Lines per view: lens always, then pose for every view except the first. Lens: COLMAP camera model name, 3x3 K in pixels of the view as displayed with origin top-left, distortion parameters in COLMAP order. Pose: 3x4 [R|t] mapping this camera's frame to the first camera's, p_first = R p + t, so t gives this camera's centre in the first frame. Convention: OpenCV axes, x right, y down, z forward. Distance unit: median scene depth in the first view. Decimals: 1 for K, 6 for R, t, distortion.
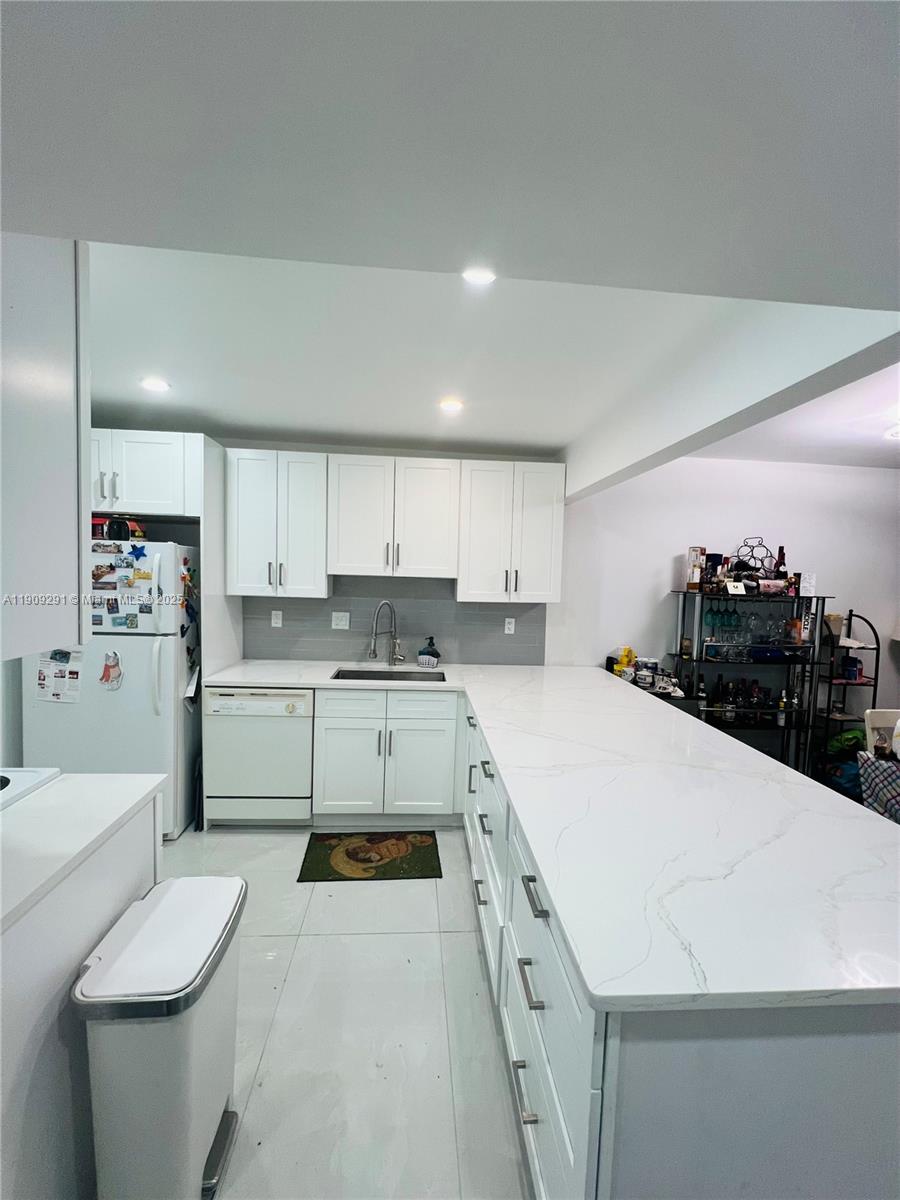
lens RADIAL K [[474.2, 0, 450.0], [0, 474.2, 604.6], [0, 0, 1]] dist [0.000019, -0.000054]
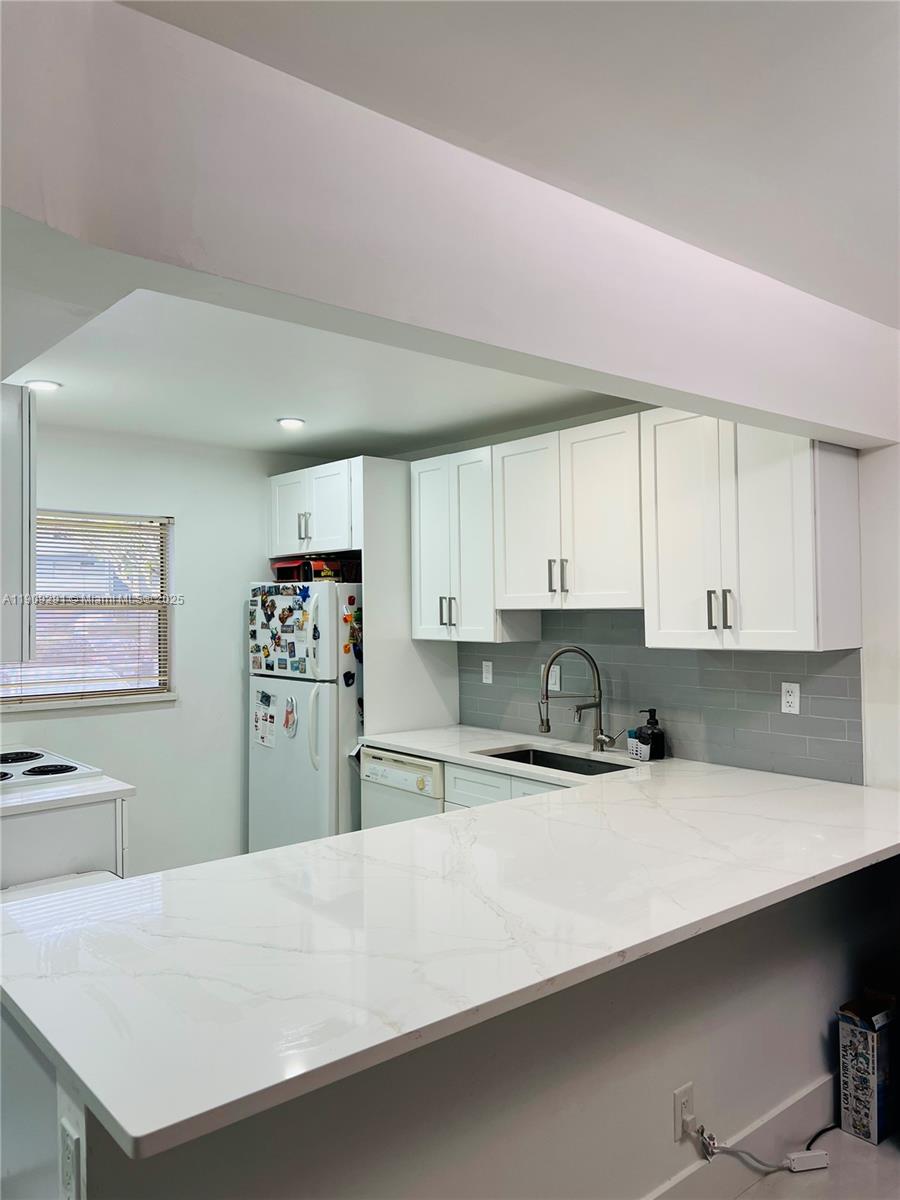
lens RADIAL K [[902.0, 0, 450.0], [0, 902.0, 600.0], [0, 0, 1]] dist [0.114115, -0.000231]
pose [[0.590197, -0.044646, -0.806024, 0.892239], [-0.024298, 0.997035, -0.073018, 0.026518], [0.806893, 0.062680, 0.587362, 0.150026]]
